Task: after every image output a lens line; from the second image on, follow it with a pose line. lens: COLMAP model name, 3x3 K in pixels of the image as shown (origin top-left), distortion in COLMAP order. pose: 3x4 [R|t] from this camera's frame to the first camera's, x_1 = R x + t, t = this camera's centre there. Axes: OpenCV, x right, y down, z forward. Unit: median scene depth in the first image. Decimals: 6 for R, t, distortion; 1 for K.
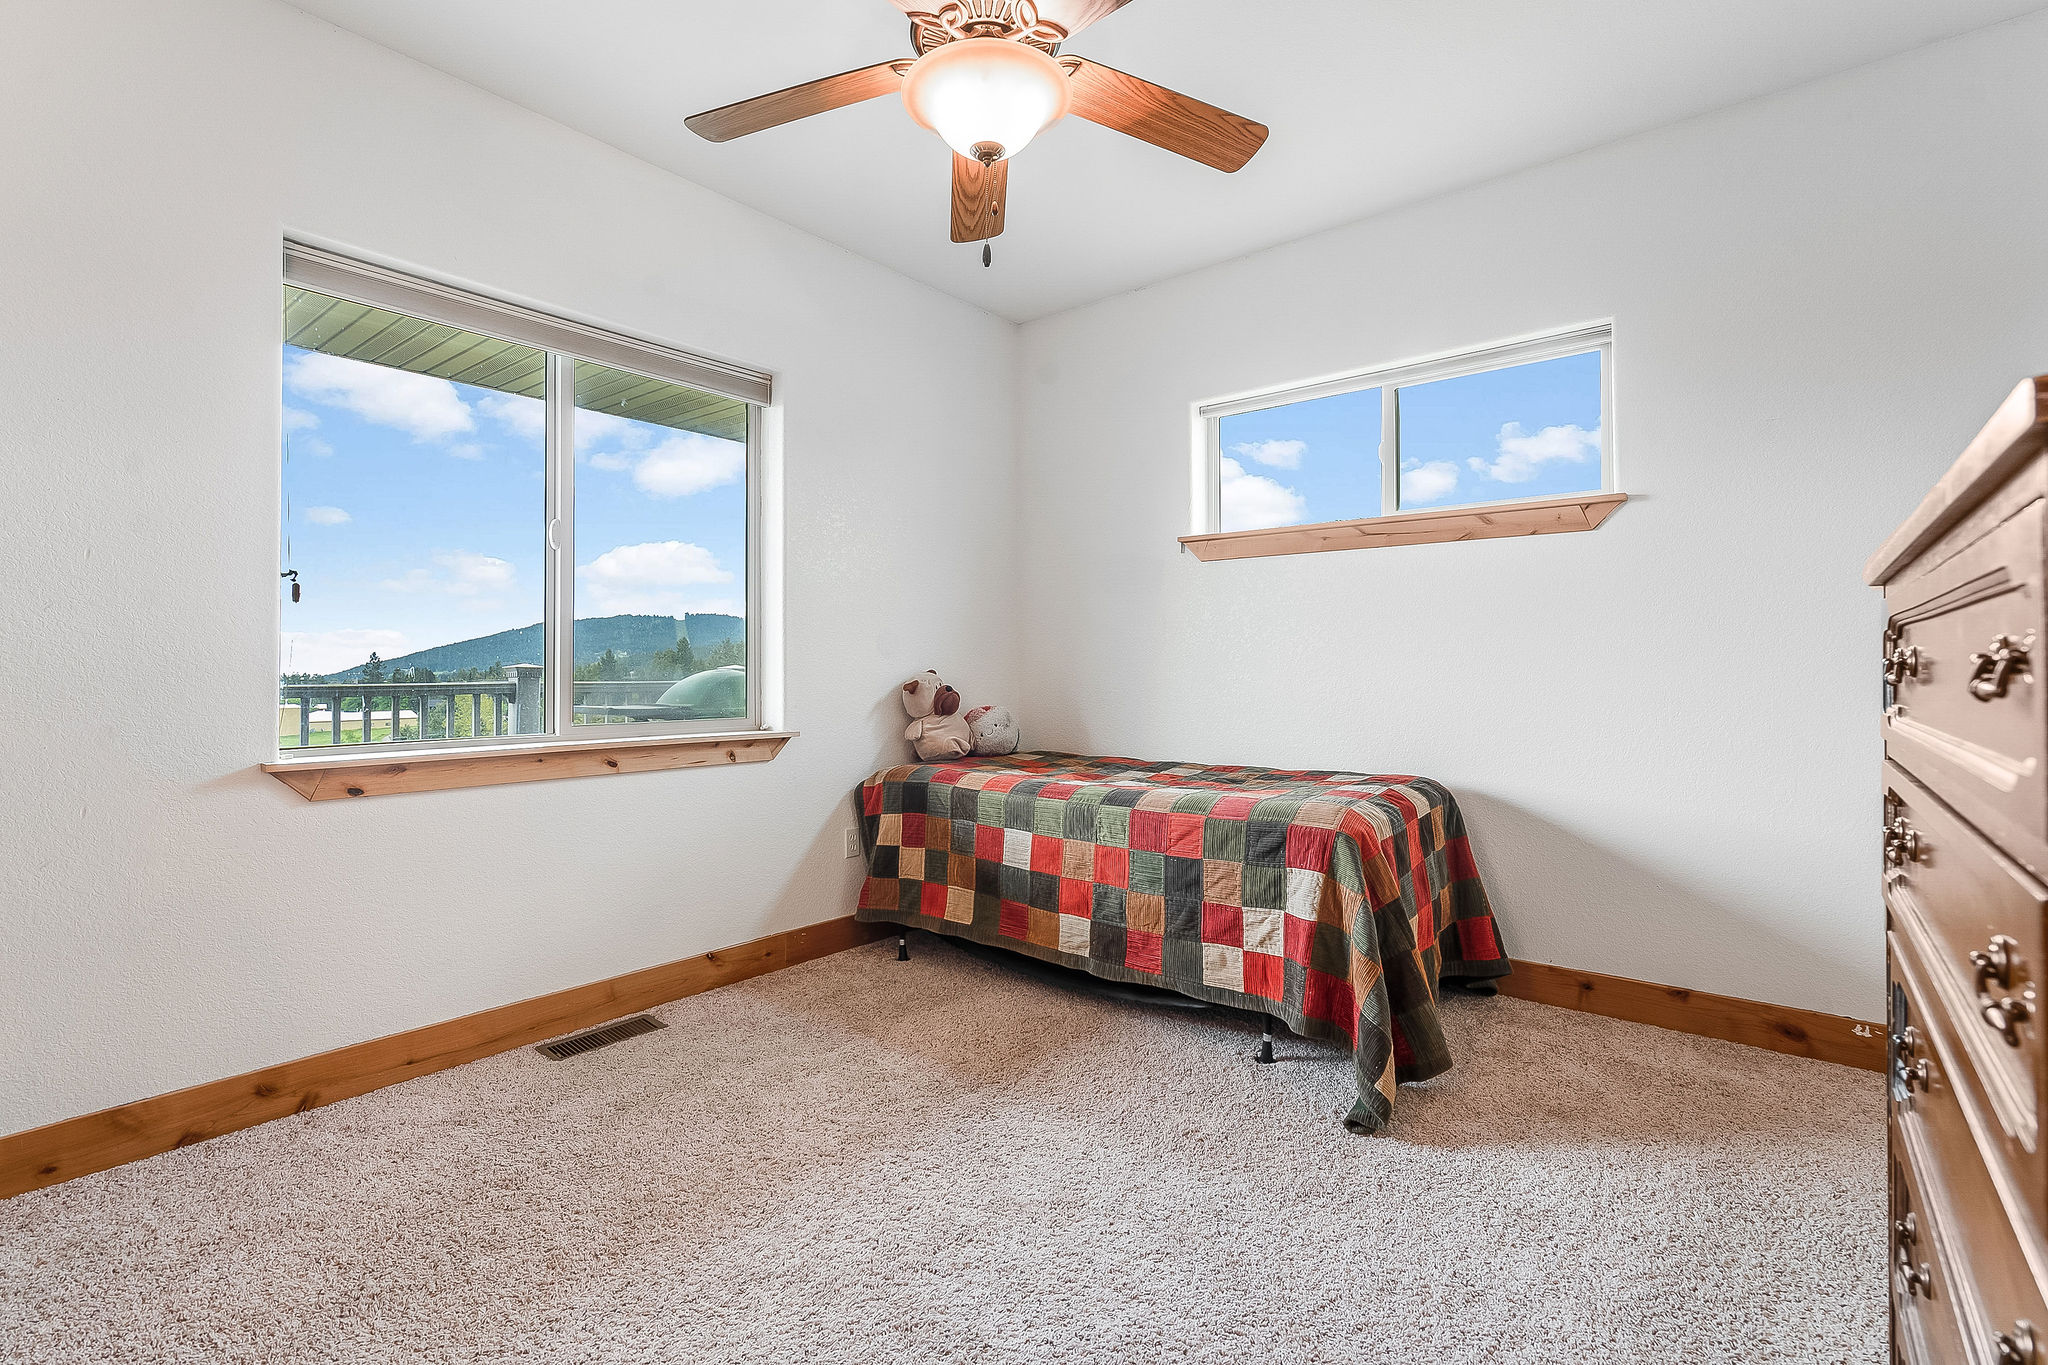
lens RADIAL K [[928.9, 0, 1028.4], [0, 928.9, 668.0], [0, 0, 1]] dist [0.026414, 0.000578]
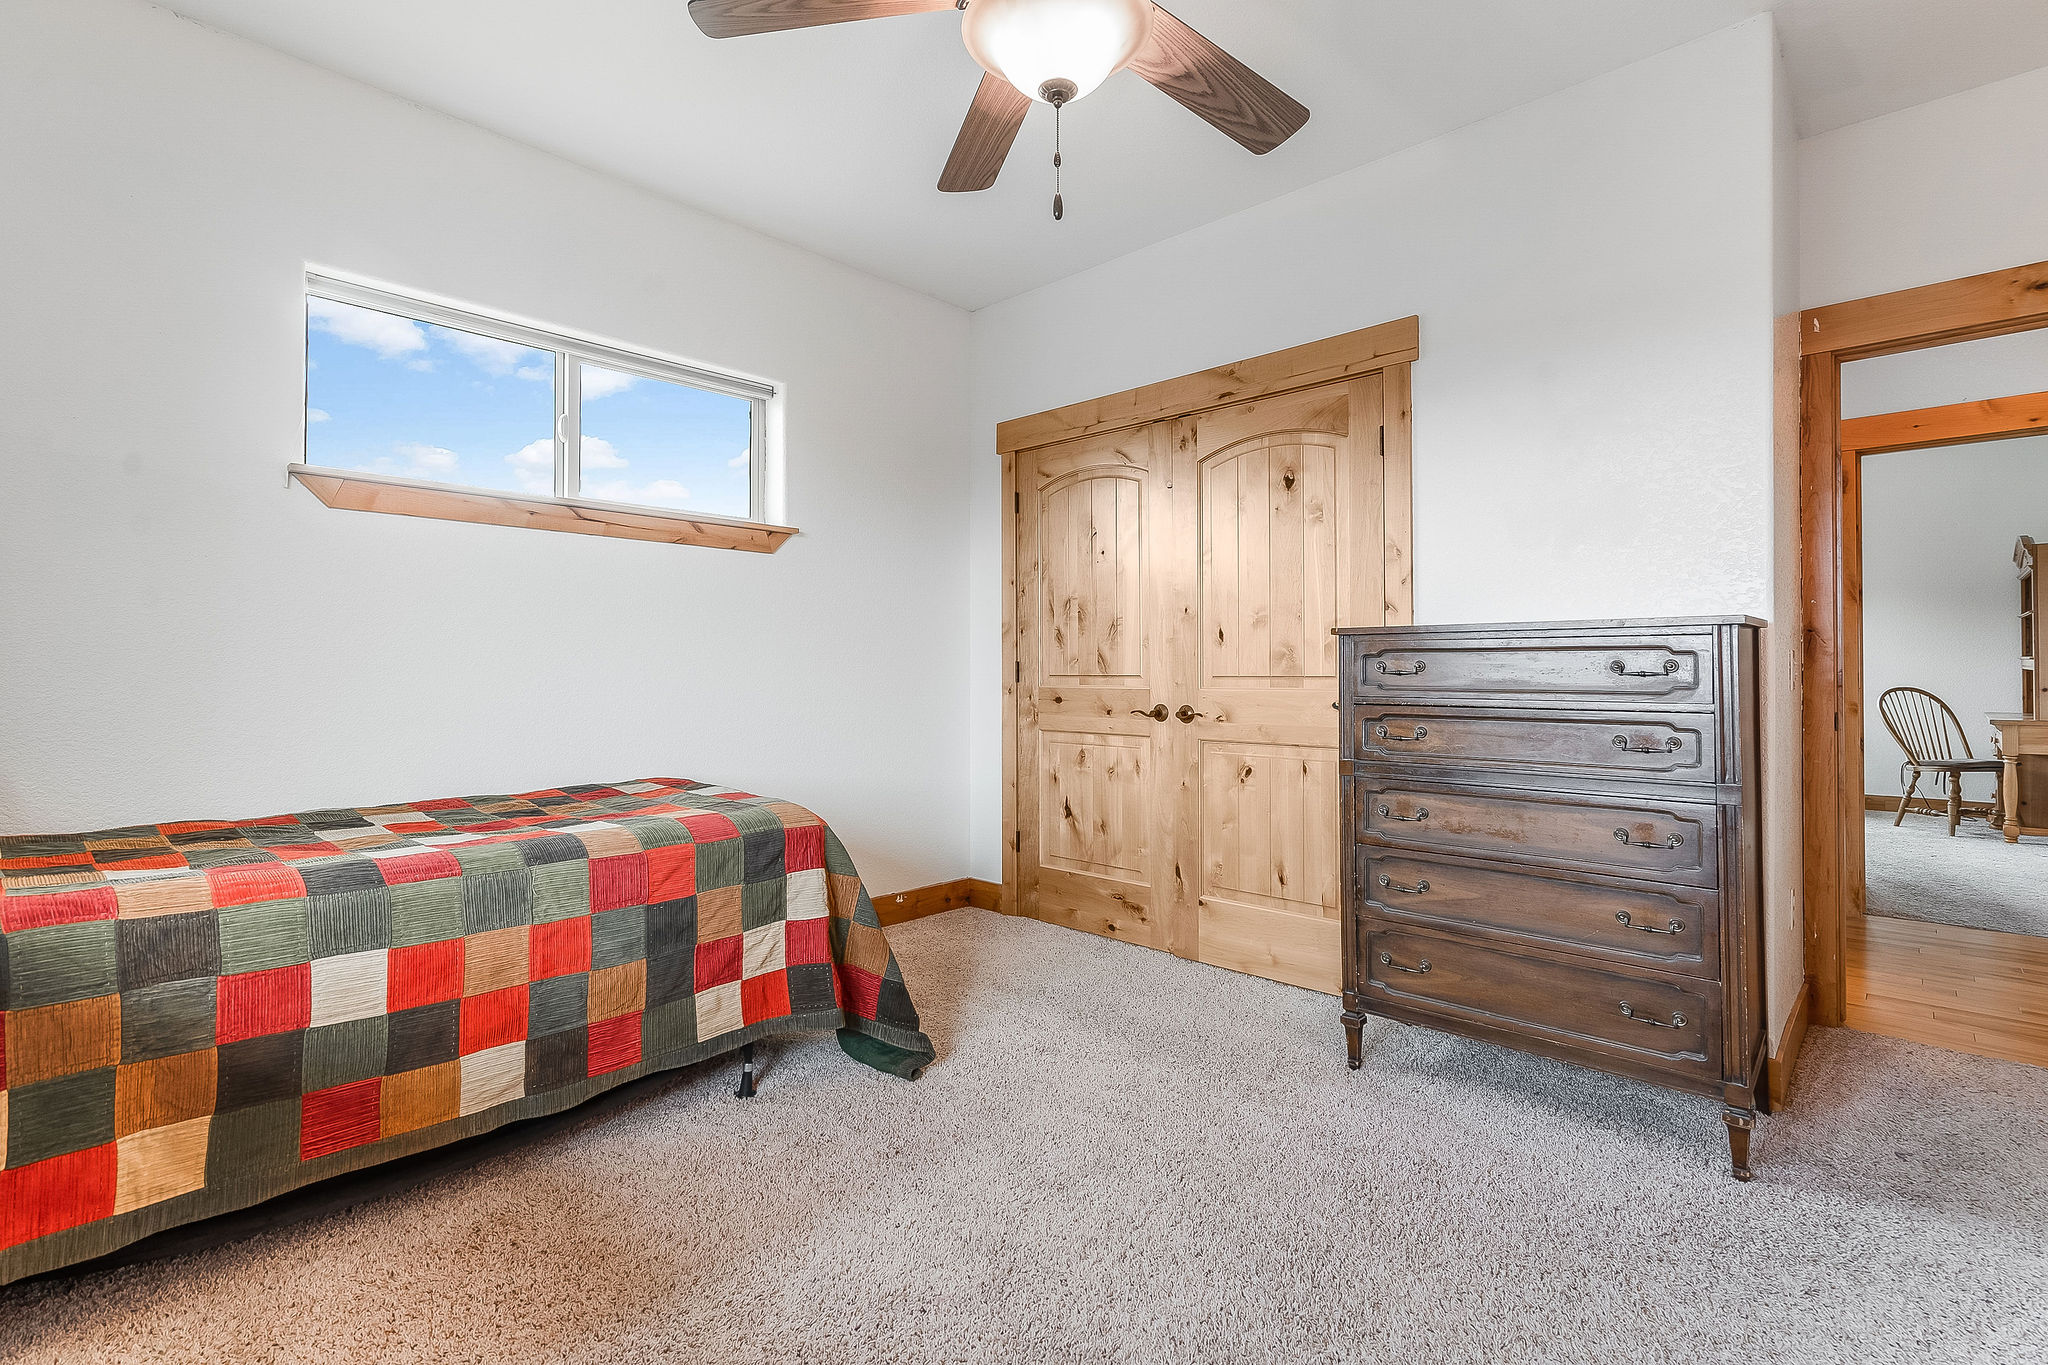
lens RADIAL K [[928.9, 0, 1028.7], [0, 928.9, 672.8], [0, 0, 1]] dist [0.026414, 0.000578]
pose [[0.111779, -0.002579, 0.993730, -0.573592], [0.003319, 0.999992, 0.002222, 0.004492], [-0.993727, 0.003050, 0.111787, 0.566895]]
